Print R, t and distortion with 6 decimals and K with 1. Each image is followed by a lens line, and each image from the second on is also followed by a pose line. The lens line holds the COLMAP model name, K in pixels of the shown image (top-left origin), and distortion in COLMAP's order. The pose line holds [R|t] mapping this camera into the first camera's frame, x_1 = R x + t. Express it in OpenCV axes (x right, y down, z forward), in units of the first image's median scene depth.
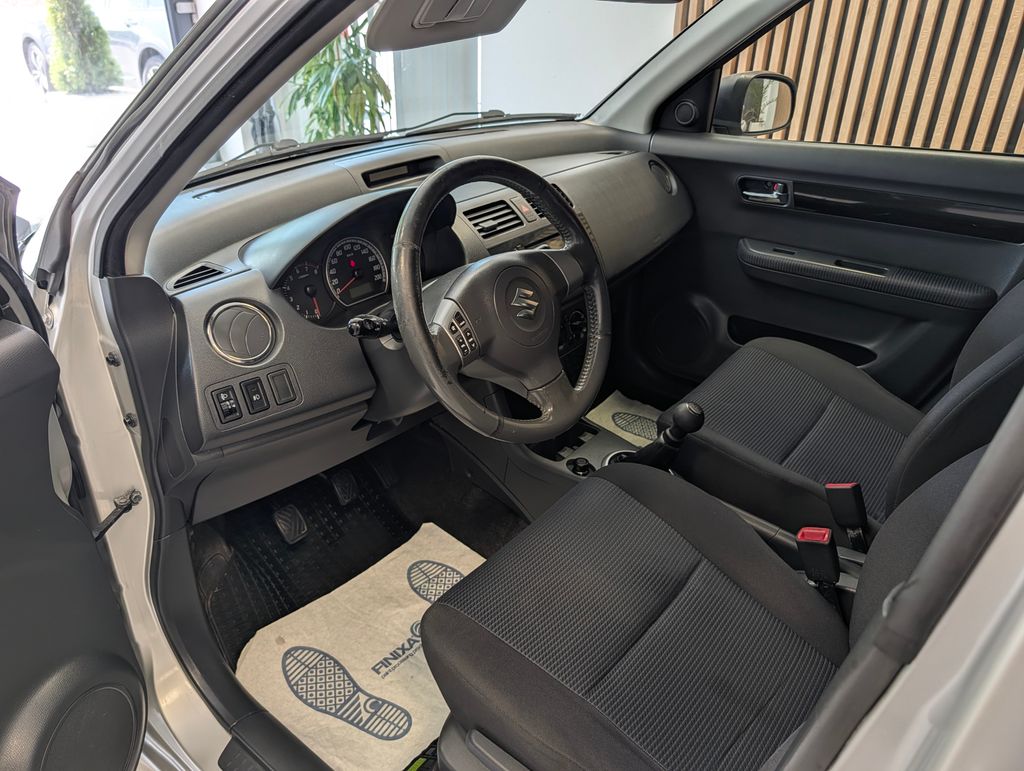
lens RADIAL K [[725.3, 0, 504.2], [0, 725.3, 385.1], [0, 0, 1]] dist [-0.012034, -0.009231]
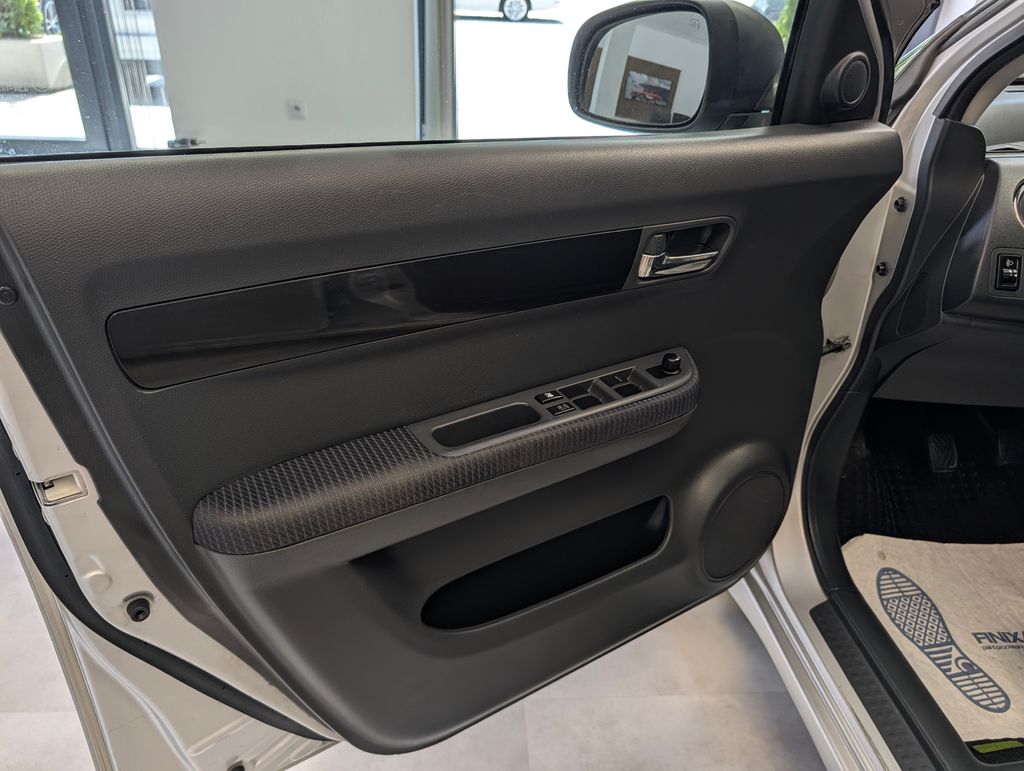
lens RADIAL K [[725.3, 0, 506.2], [0, 725.3, 381.6], [0, 0, 1]] dist [-0.012034, -0.009231]
pose [[0.689778, 0.362270, -0.626870, -0.142755], [-0.364935, 0.921753, 0.131125, 0.206862], [0.625322, 0.138320, 0.768010, -0.093898]]
